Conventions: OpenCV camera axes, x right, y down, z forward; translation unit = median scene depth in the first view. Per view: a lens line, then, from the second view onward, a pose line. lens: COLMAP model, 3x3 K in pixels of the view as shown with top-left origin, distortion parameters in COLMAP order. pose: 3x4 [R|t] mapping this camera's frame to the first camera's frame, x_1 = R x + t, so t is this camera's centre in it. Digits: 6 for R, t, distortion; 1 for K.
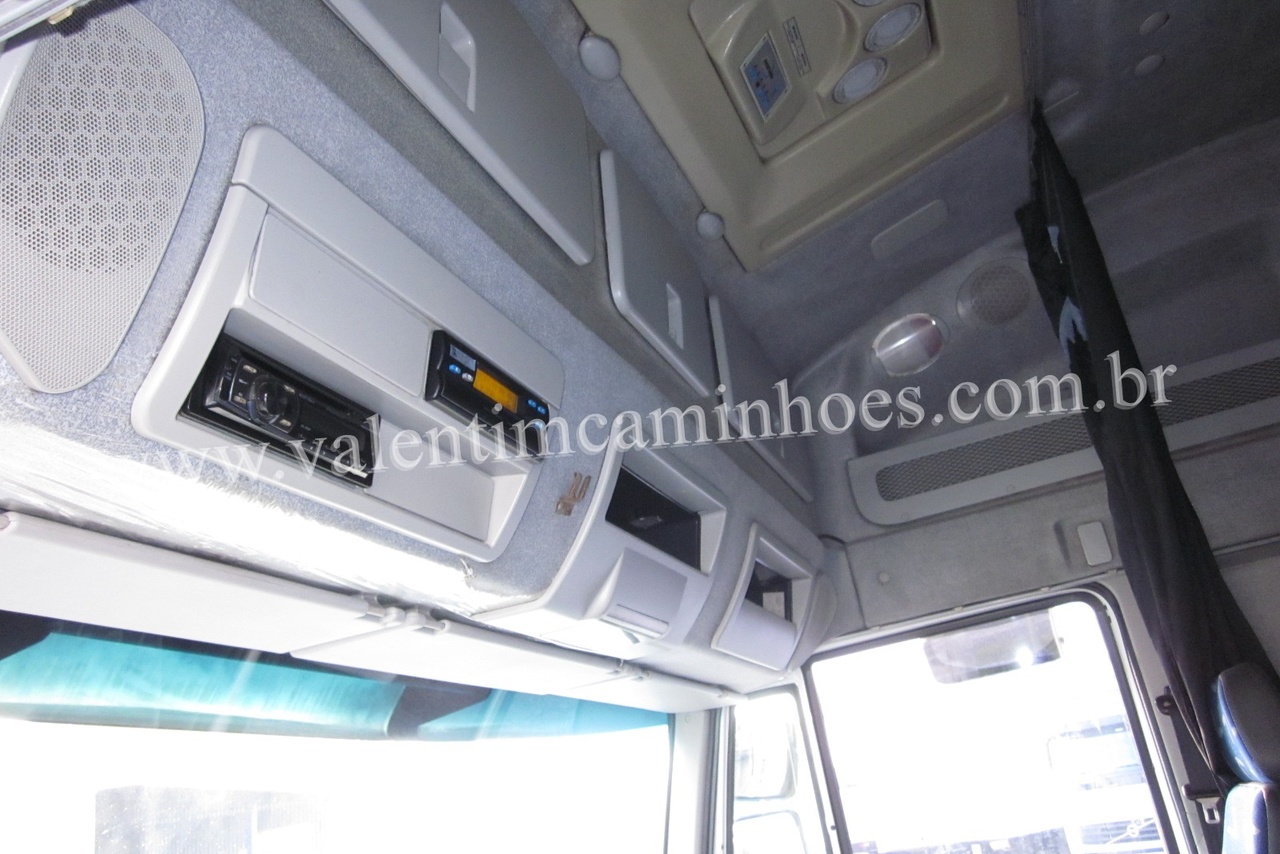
lens RADIAL K [[1061.1, 0, 640.2], [0, 1061.1, 428.3], [0, 0, 1]] dist [-0.034550, 0.002301]
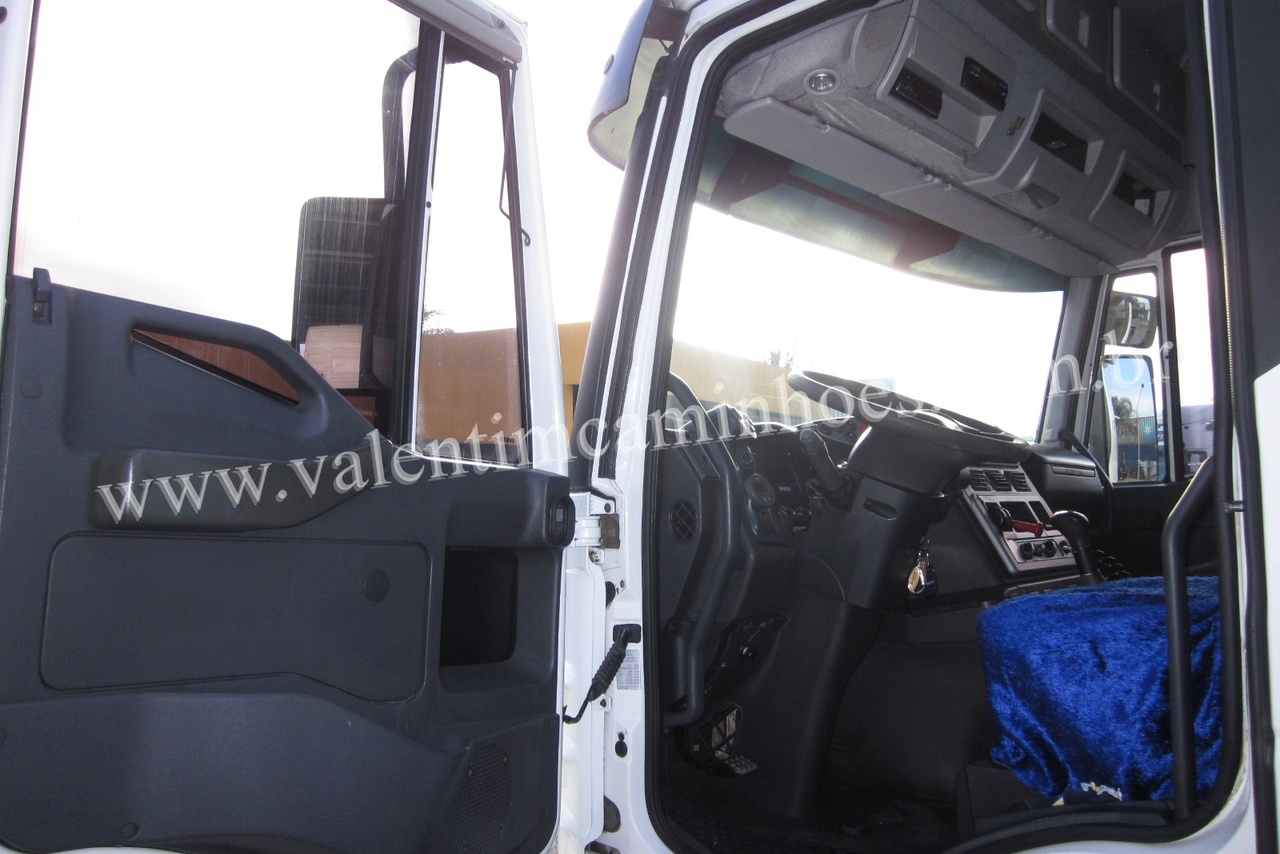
lens RADIAL K [[1061.1, 0, 636.7], [0, 1061.1, 426.6], [0, 0, 1]] dist [-0.034550, 0.002301]
pose [[0.922442, 0.117840, -0.367715, 0.092584], [0.005949, 0.947845, 0.318675, -0.049453], [0.386089, -0.296147, 0.873632, -1.457328]]
